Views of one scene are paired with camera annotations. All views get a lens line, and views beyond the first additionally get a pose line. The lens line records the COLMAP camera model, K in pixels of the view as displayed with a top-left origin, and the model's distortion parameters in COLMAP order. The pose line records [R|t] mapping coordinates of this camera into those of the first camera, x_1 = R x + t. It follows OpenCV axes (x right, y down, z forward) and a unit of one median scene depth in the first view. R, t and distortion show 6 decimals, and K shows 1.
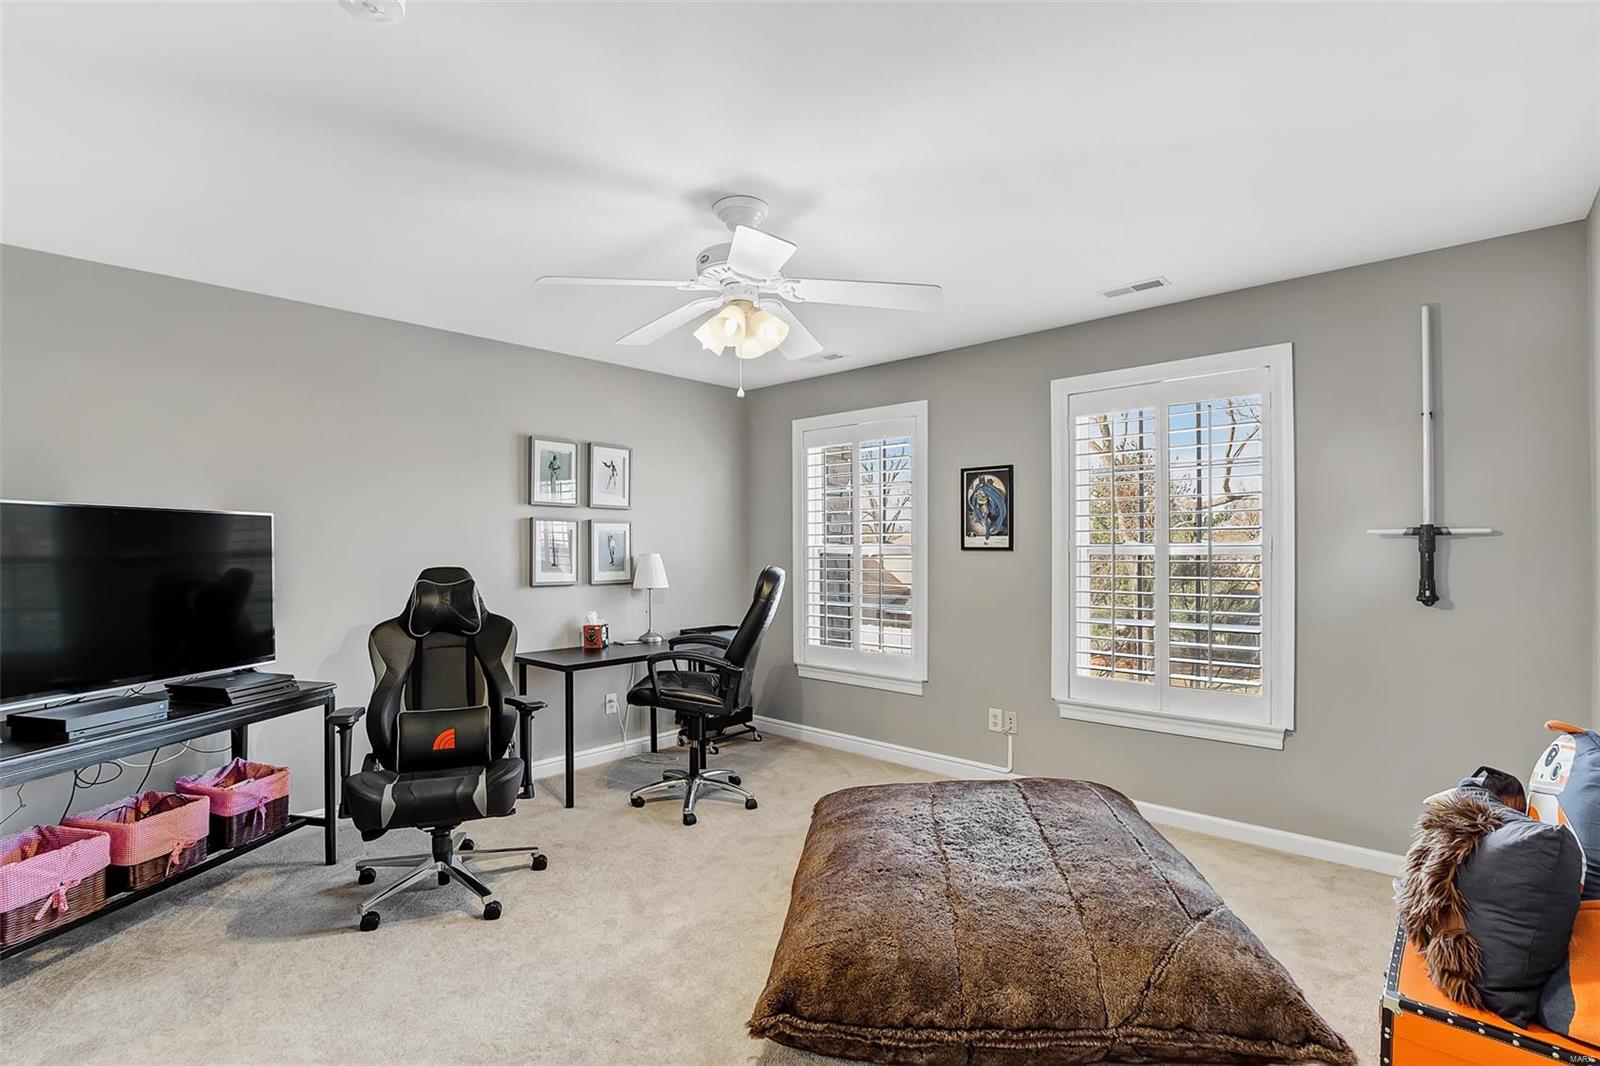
lens RADIAL K [[732.7, 0, 798.1], [0, 732.7, 536.5], [0, 0, 1]] dist [-0.036768, 0.006452]
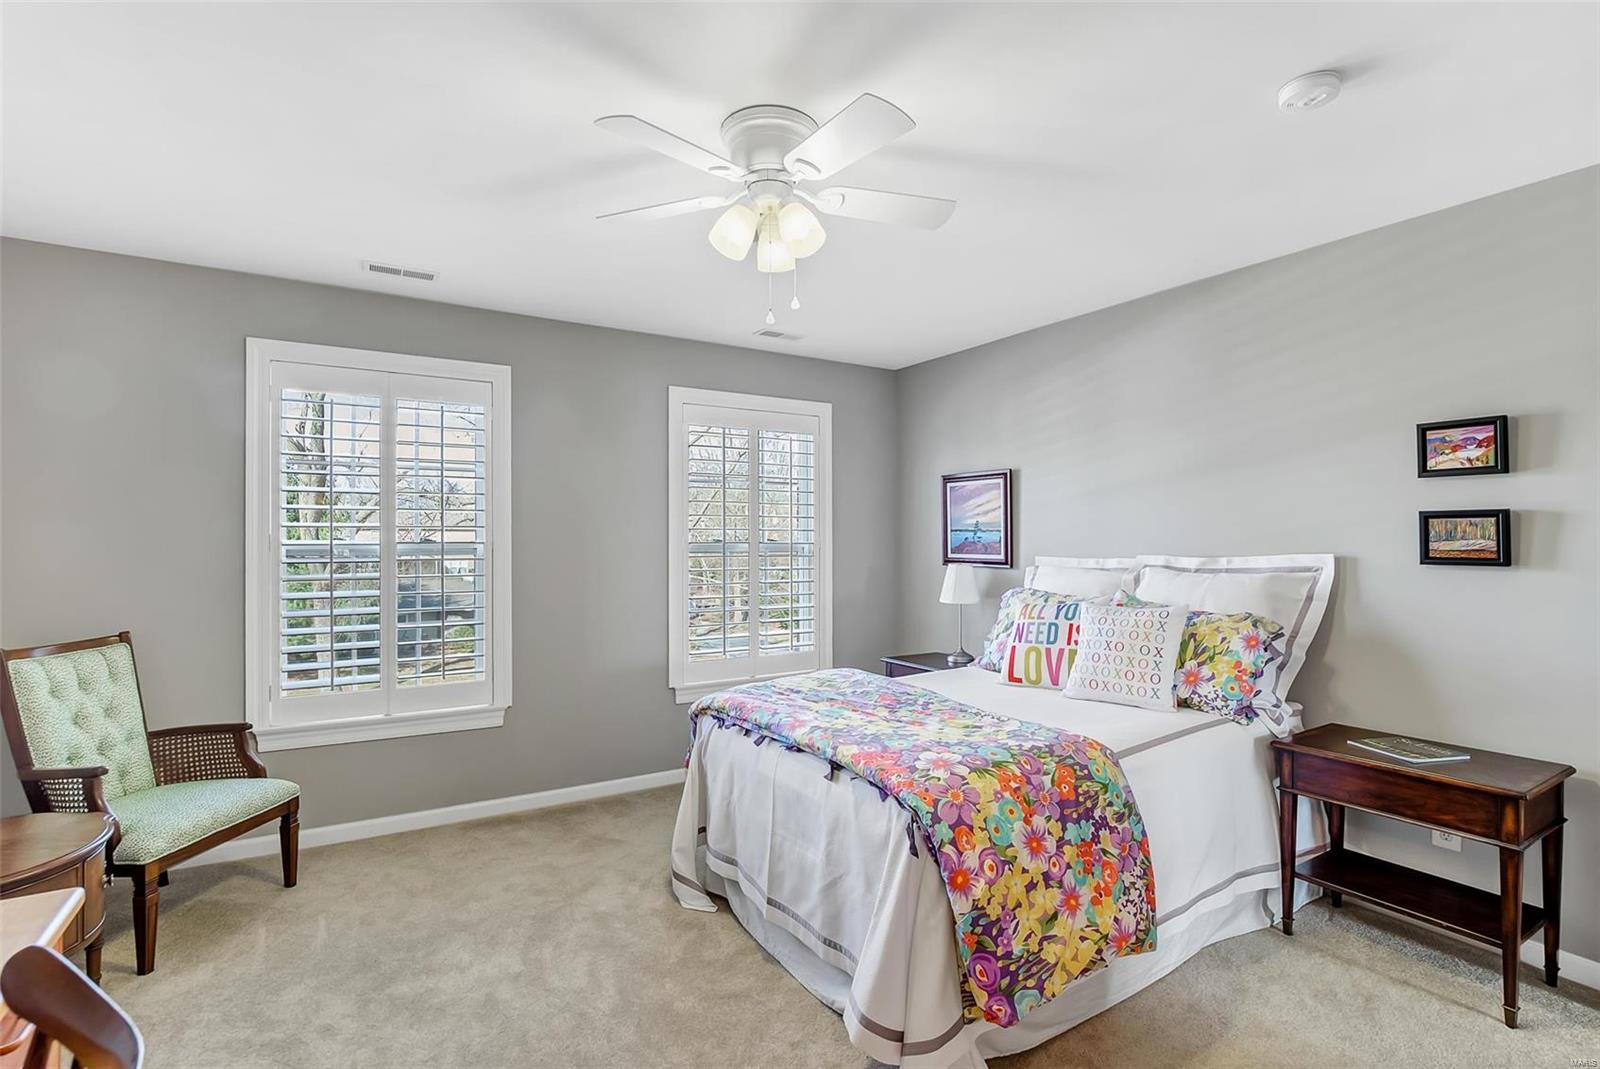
lens RADIAL K [[732.7, 0, 796.2], [0, 732.7, 536.6], [0, 0, 1]] dist [-0.036768, 0.006452]
pose [[0.287047, 0.003894, 0.957909, -0.277406], [-0.005711, 0.999981, -0.002354, 0.003161], [-0.957899, -0.004795, 0.287064, 0.240264]]
